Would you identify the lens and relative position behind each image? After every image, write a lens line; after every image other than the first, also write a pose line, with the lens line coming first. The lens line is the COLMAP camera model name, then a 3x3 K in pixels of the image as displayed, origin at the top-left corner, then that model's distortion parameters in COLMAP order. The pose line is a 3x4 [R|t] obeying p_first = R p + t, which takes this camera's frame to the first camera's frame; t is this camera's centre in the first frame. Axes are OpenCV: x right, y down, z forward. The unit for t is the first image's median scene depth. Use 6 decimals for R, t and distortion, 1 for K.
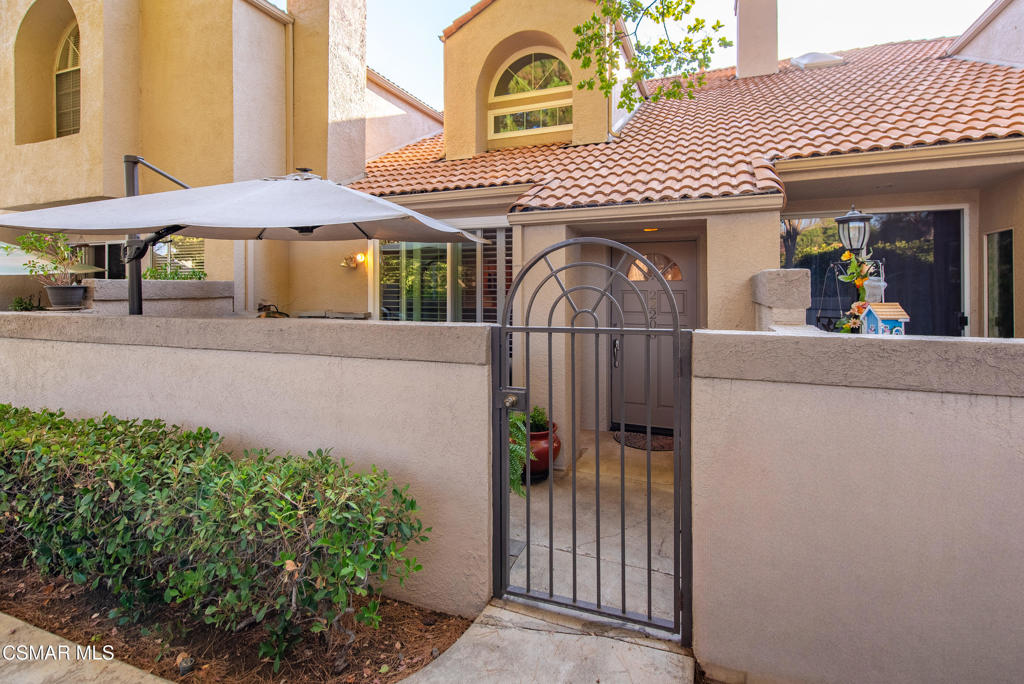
lens RADIAL K [[508.3, 0, 519.6], [0, 508.3, 286.3], [0, 0, 1]] dist [0.003379, 0.000301]
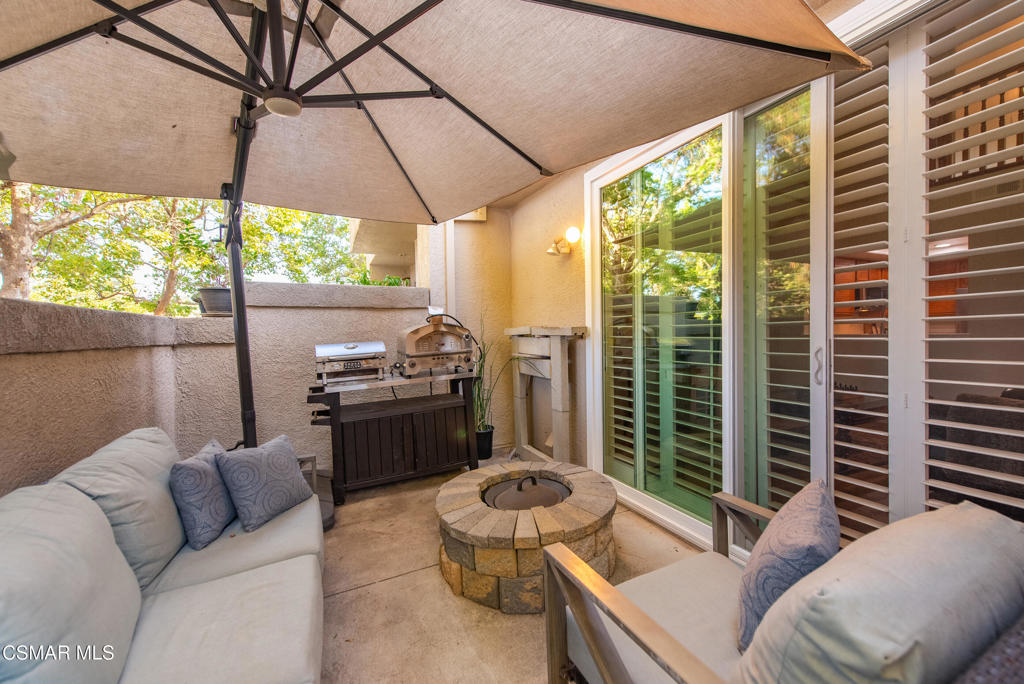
lens RADIAL K [[400.7, 0, 517.5], [0, 400.7, 339.5], [0, 0, 1]] dist [0.001738, 0.000048]
pose [[0.725414, 0.003529, -0.688303, -0.041751], [0.010934, 0.999802, 0.016650, 0.059609], [0.688226, -0.019604, 0.725232, 0.647059]]
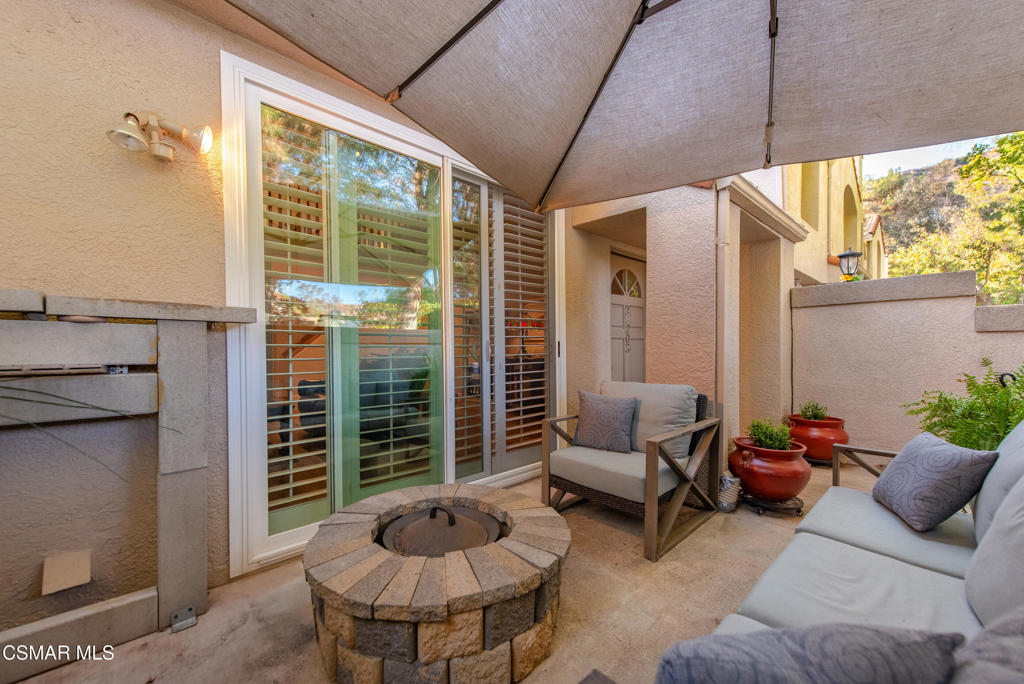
lens RADIAL K [[403.6, 0, 518.9], [0, 403.6, 355.1], [0, 0, 1]] dist [0.002867, 0.000052]
pose [[0.418354, -0.008668, 0.908243, -0.504095], [0.006805, 0.999956, 0.006409, 0.085084], [-0.908259, 0.003499, 0.418395, 0.749924]]
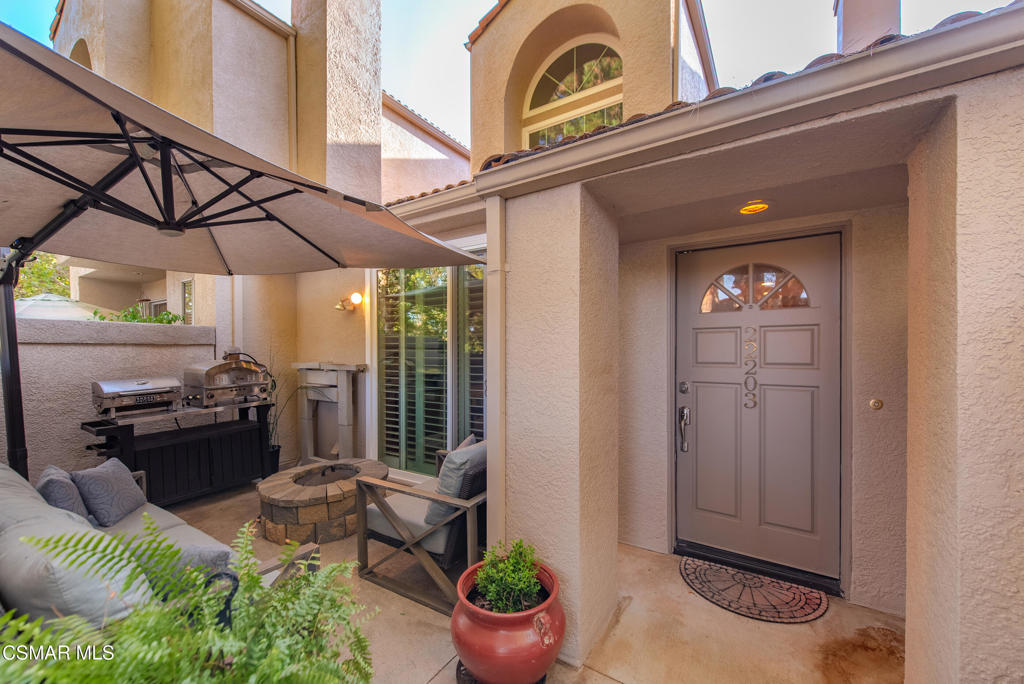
lens RADIAL K [[403.6, 0, 518.9], [0, 403.6, 355.1], [0, 0, 1]] dist [0.002867, 0.000052]
pose [[0.981504, 0.001647, -0.191434, 0.076309], [-0.000679, 0.999987, 0.005119, 0.034123], [0.191440, -0.004894, 0.981492, 0.424000]]
